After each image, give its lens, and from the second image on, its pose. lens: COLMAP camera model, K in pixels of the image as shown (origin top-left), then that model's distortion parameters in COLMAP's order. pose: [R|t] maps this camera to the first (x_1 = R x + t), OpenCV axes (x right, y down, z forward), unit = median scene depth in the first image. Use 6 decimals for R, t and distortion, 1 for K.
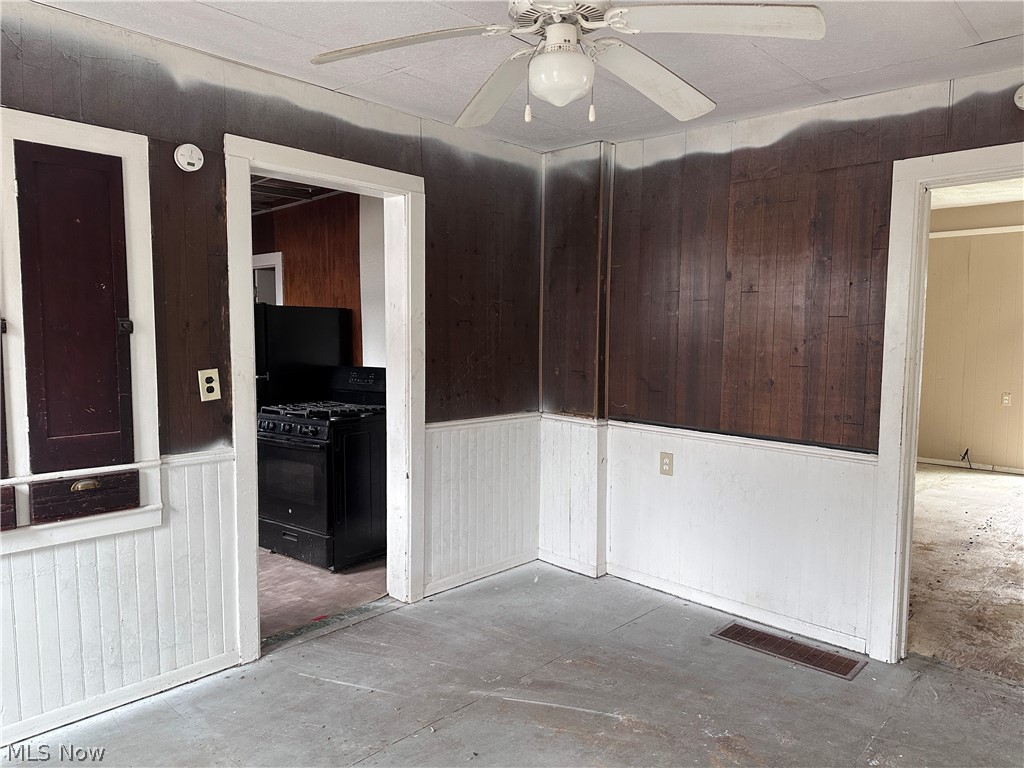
lens RADIAL K [[718.0, 0, 513.3], [0, 718.0, 385.1], [0, 0, 1]] dist [0.050268, -0.034207]
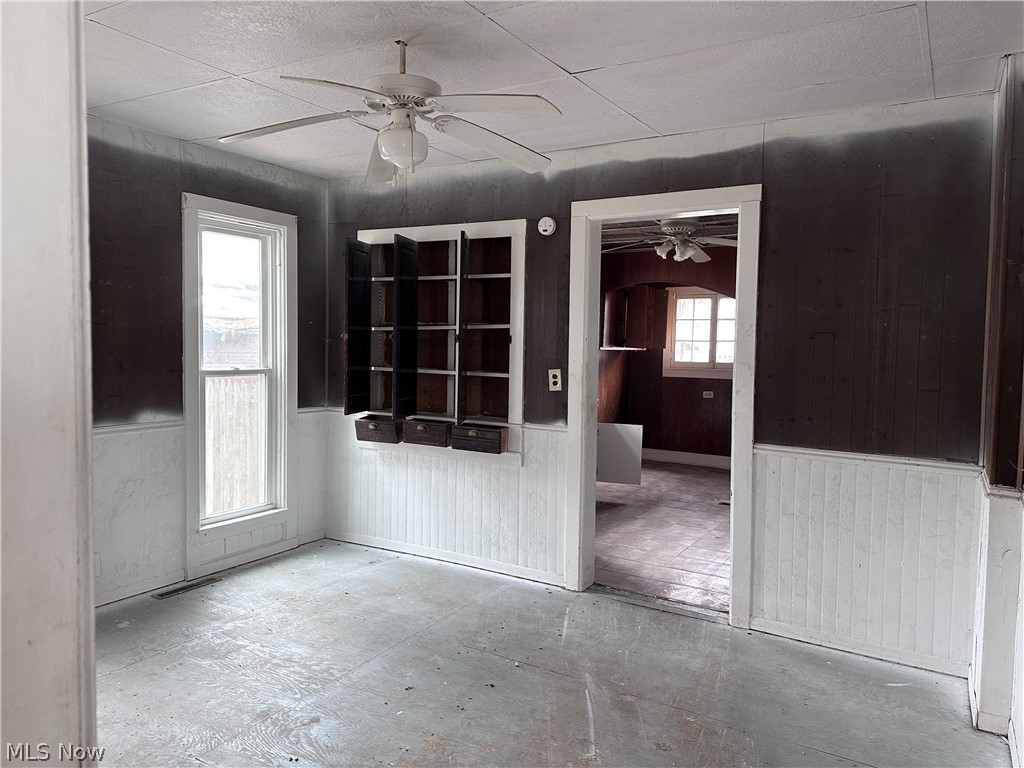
lens RADIAL K [[718.0, 0, 513.3], [0, 718.0, 382.1], [0, 0, 1]] dist [0.050268, -0.034207]
pose [[0.192884, 0.046094, -0.980138, 0.929190], [-0.095199, 0.995063, 0.028061, -0.027333], [0.976592, 0.087896, 0.196320, 0.624846]]
